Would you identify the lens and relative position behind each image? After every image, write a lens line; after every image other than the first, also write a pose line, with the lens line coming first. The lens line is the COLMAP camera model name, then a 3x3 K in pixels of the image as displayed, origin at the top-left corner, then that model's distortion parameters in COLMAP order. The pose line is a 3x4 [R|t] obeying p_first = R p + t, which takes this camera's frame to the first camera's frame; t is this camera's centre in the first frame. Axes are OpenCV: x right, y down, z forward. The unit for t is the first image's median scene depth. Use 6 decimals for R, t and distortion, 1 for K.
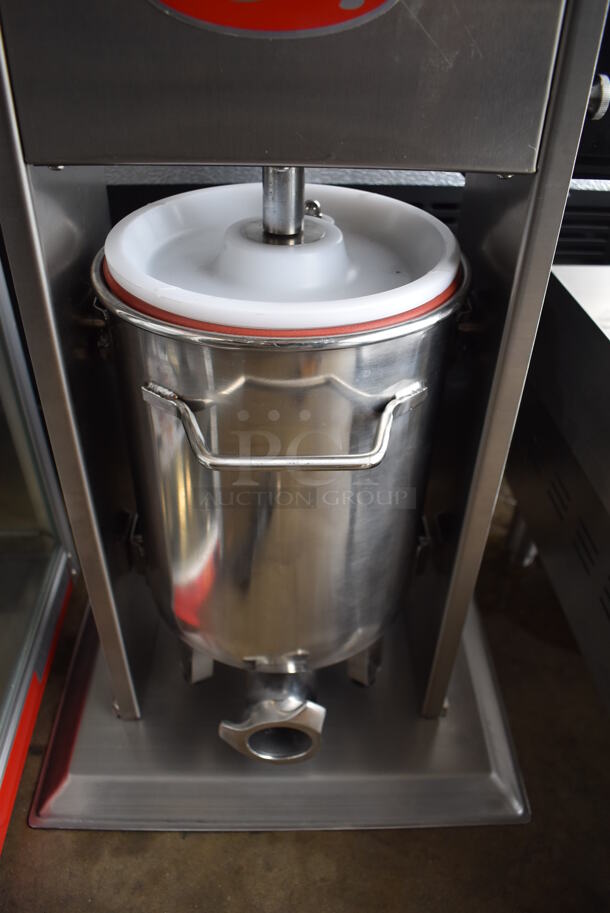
lens RADIAL K [[700.9, 0, 305.0], [0, 700.9, 456.5], [0, 0, 1]] dist [-0.106347, 0.016440]
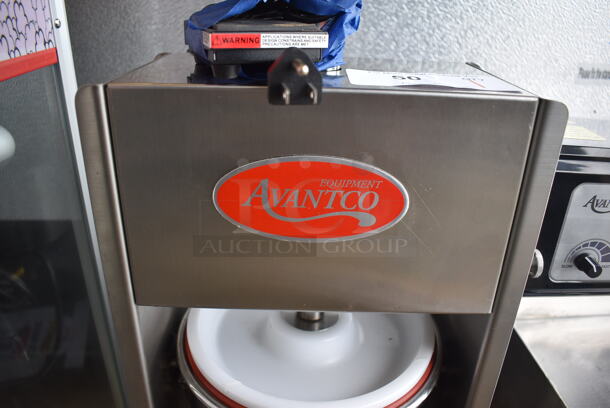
lens RADIAL K [[468.3, 0, 306.1], [0, 468.3, 198.1], [0, 0, 1]] dist [-0.106347, 0.016440]
pose [[0.999890, 0.013003, -0.007134, -0.029541], [-0.014308, 0.972330, -0.233172, -0.261263], [0.003904, 0.233248, 0.972409, 0.000820]]
